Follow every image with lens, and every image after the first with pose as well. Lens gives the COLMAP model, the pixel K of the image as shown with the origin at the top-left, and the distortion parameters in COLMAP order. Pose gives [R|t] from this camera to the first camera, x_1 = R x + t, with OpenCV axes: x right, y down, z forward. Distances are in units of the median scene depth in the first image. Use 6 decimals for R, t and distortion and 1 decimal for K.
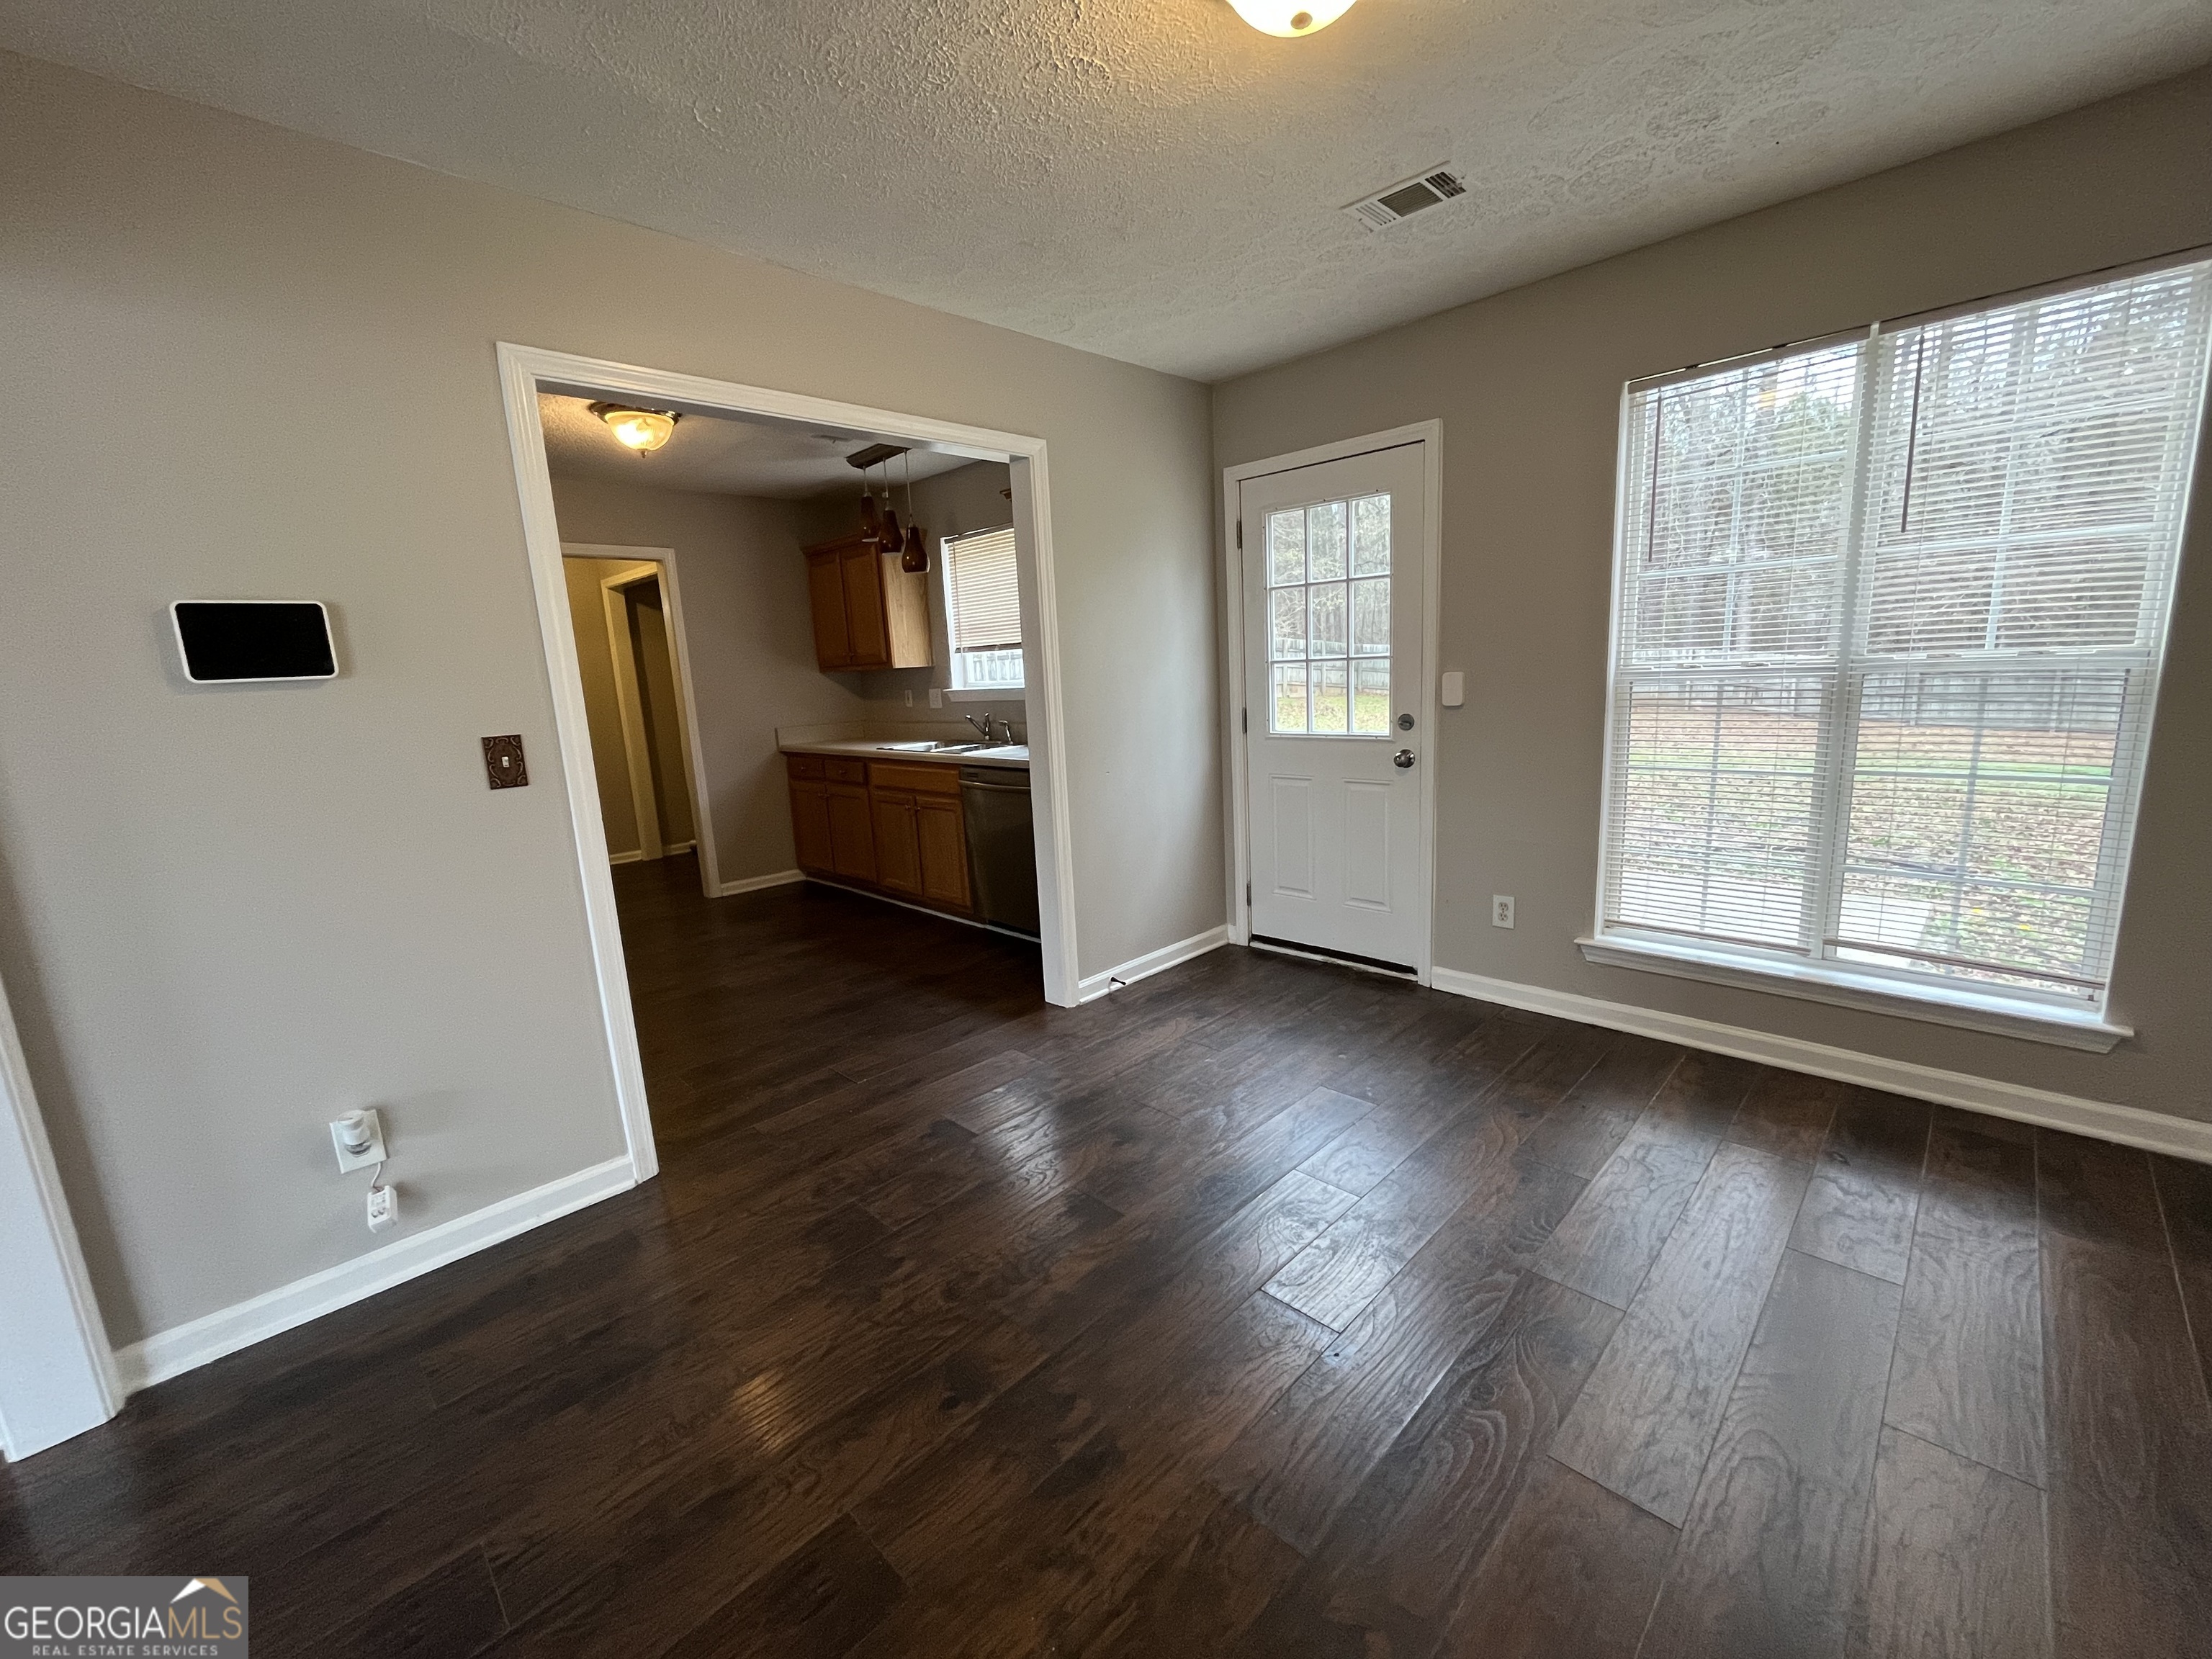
lens RADIAL K [[893.3, 0, 1103.1], [0, 893.3, 831.1], [0, 0, 1]] dist [-0.002917, -0.000052]
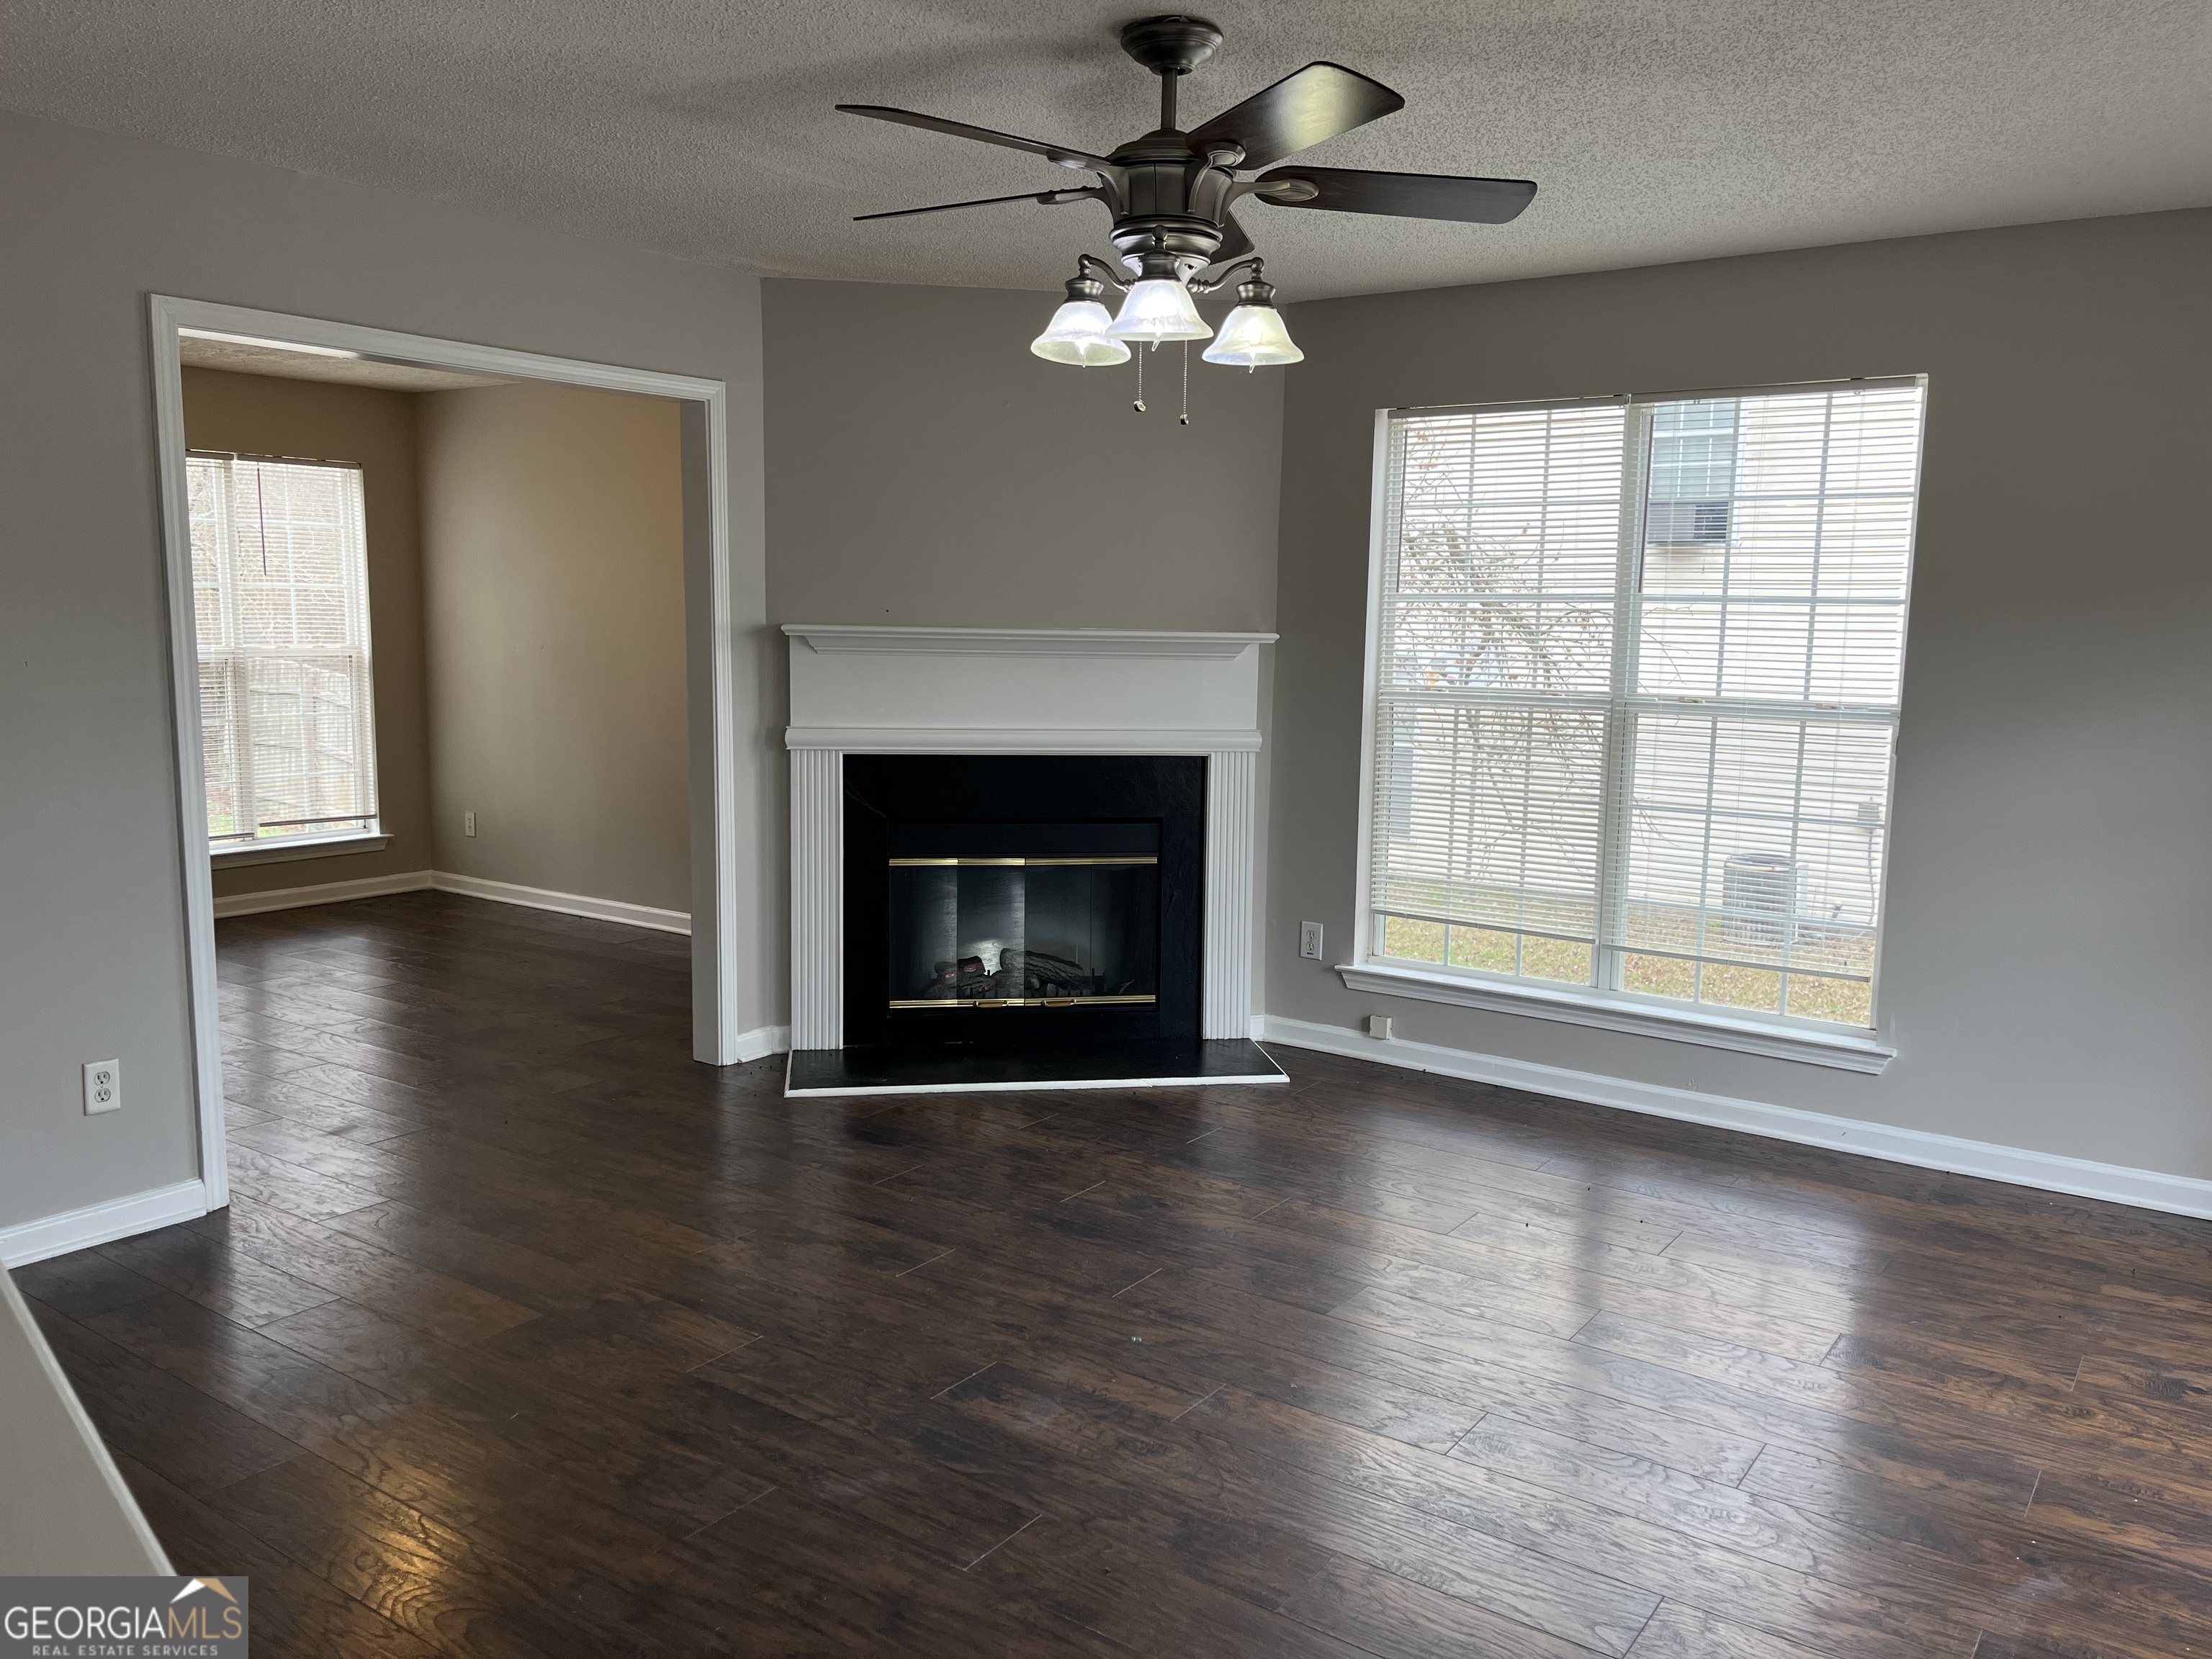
lens RADIAL K [[1668.8, 0, 1097.9], [0, 1668.8, 847.2], [0, 0, 1]] dist [0.067464, -0.096956]
pose [[-0.157414, -0.090606, 0.983367, -2.402523], [0.177178, 0.977033, 0.118384, 0.073971], [-0.971508, 0.192867, -0.137746, -0.019469]]
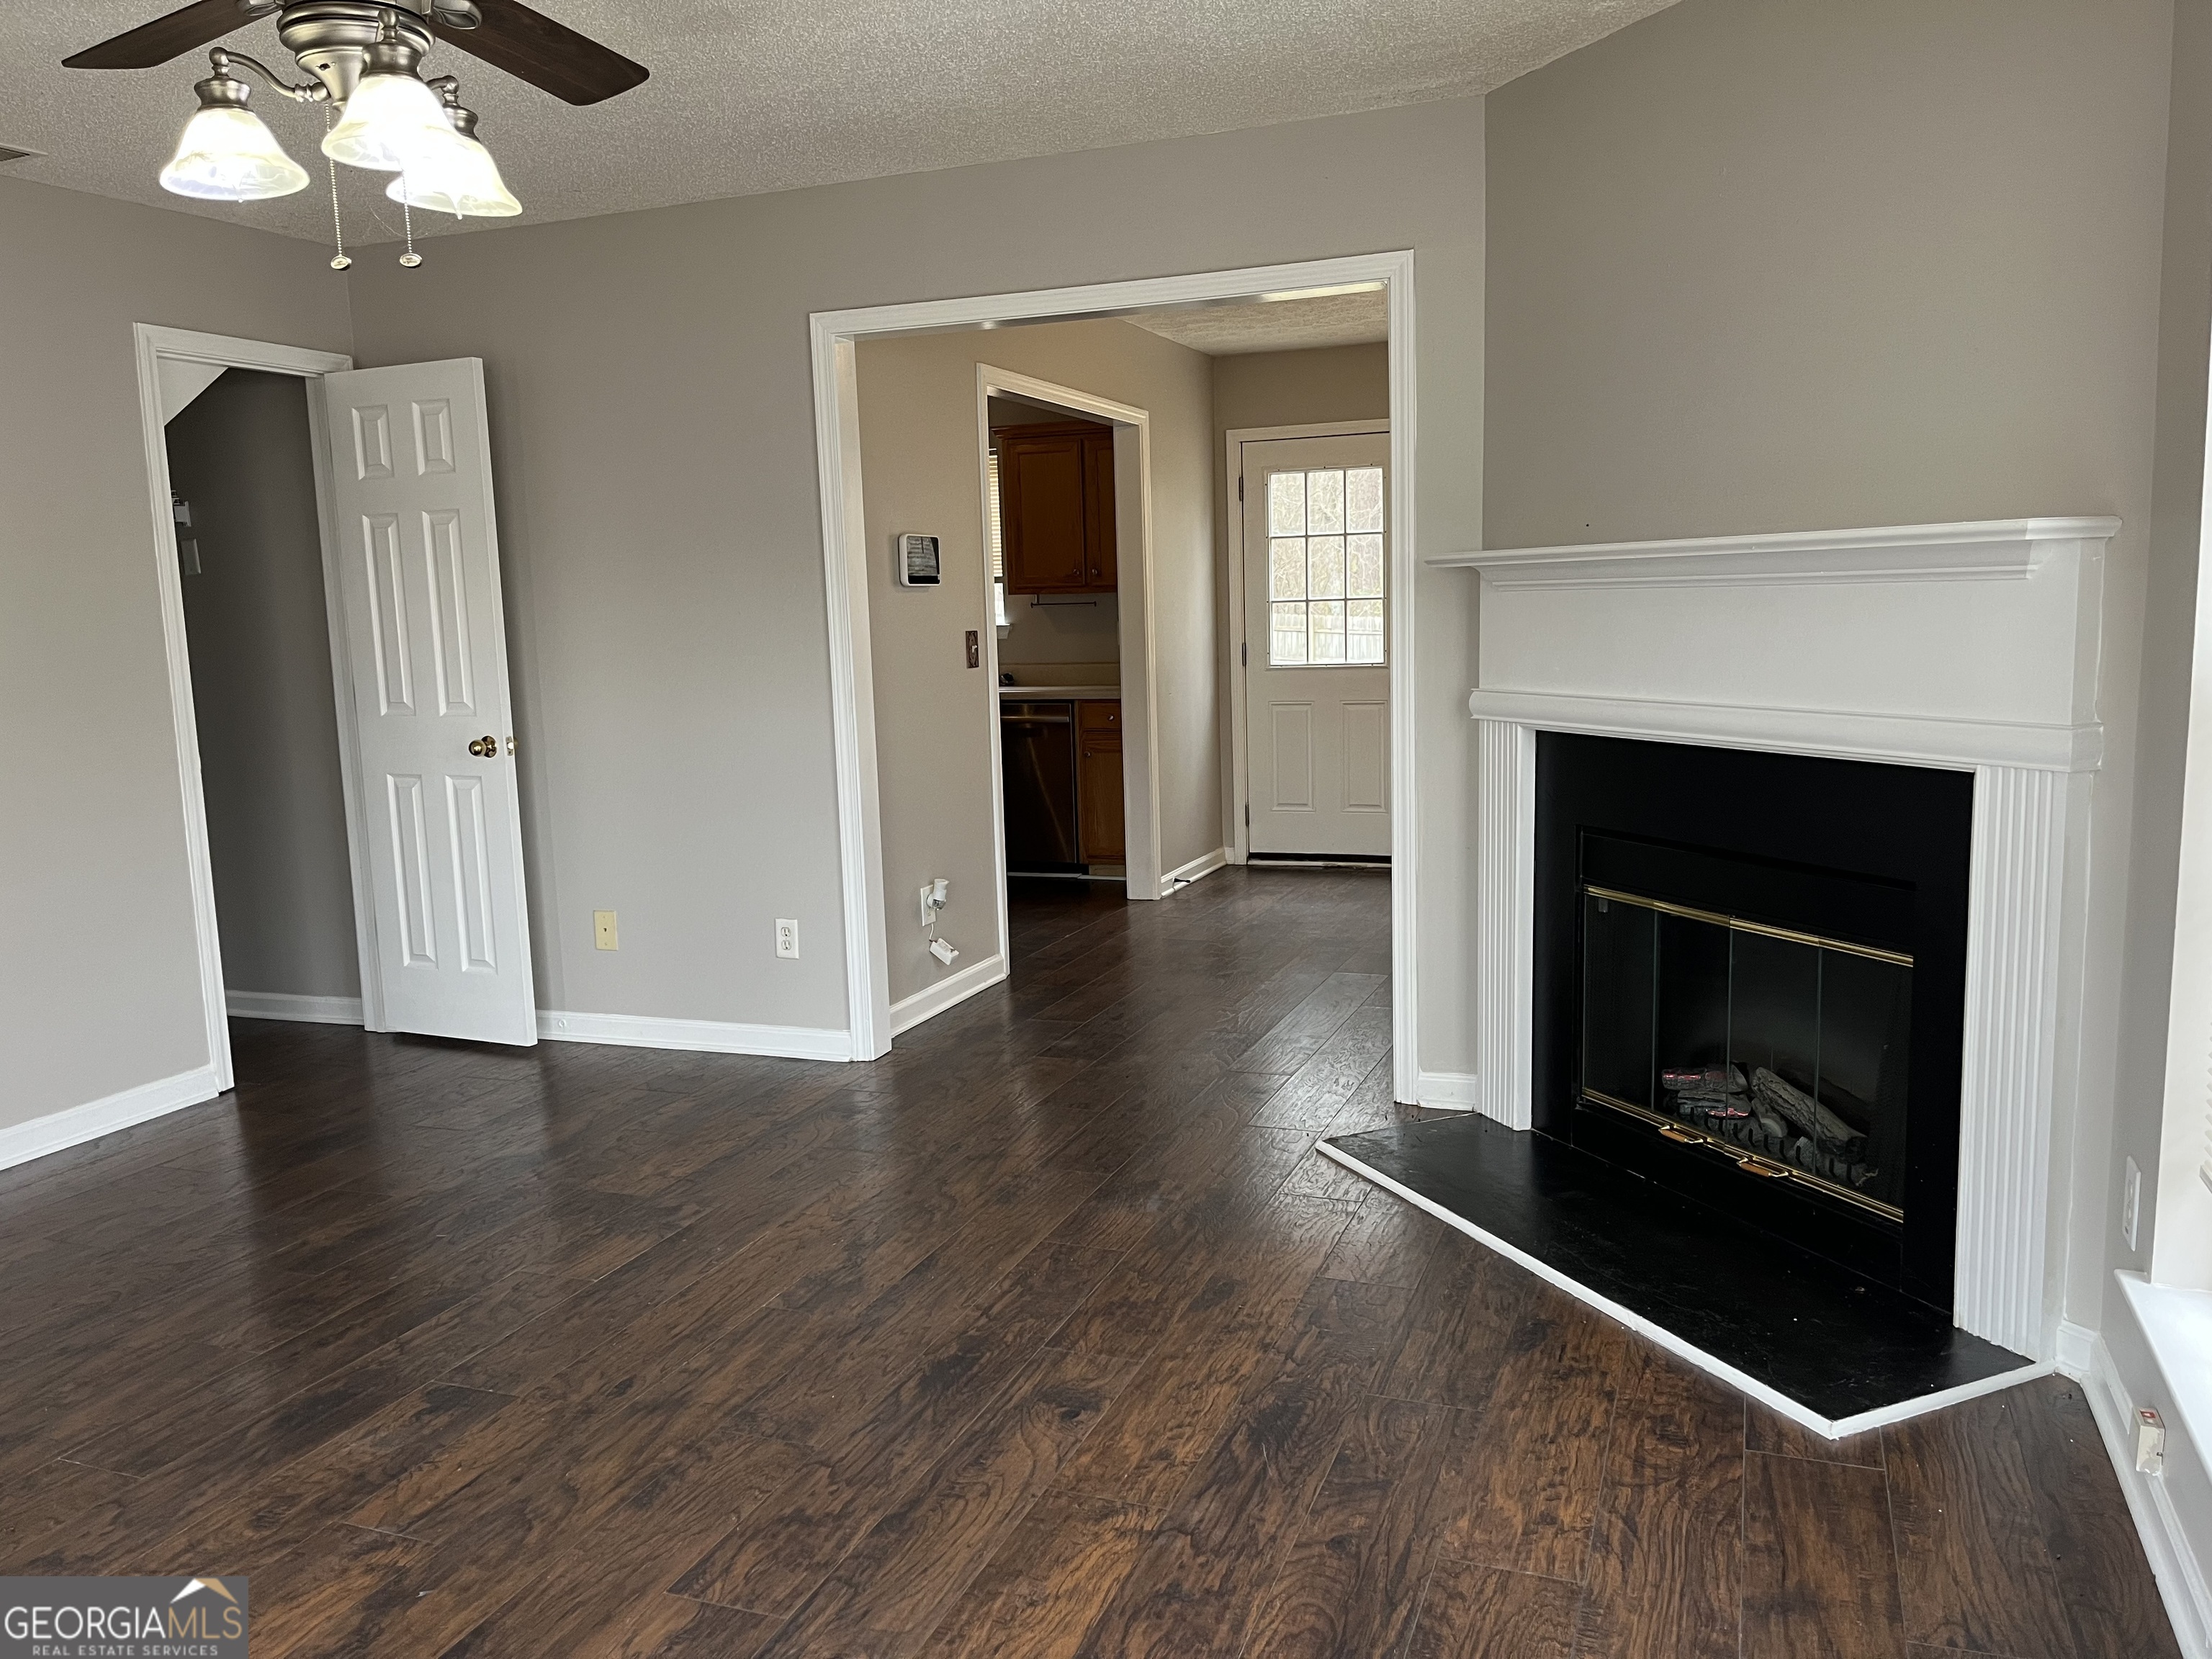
lens RADIAL K [[1668.8, 0, 1106.0], [0, 1668.8, 837.1], [0, 0, 1]] dist [0.067464, -0.096956]
pose [[0.915510, -0.032437, 0.400985, -1.268240], [0.057657, 0.997034, -0.050988, 0.300426], [-0.398142, 0.069799, 0.914664, -1.227599]]
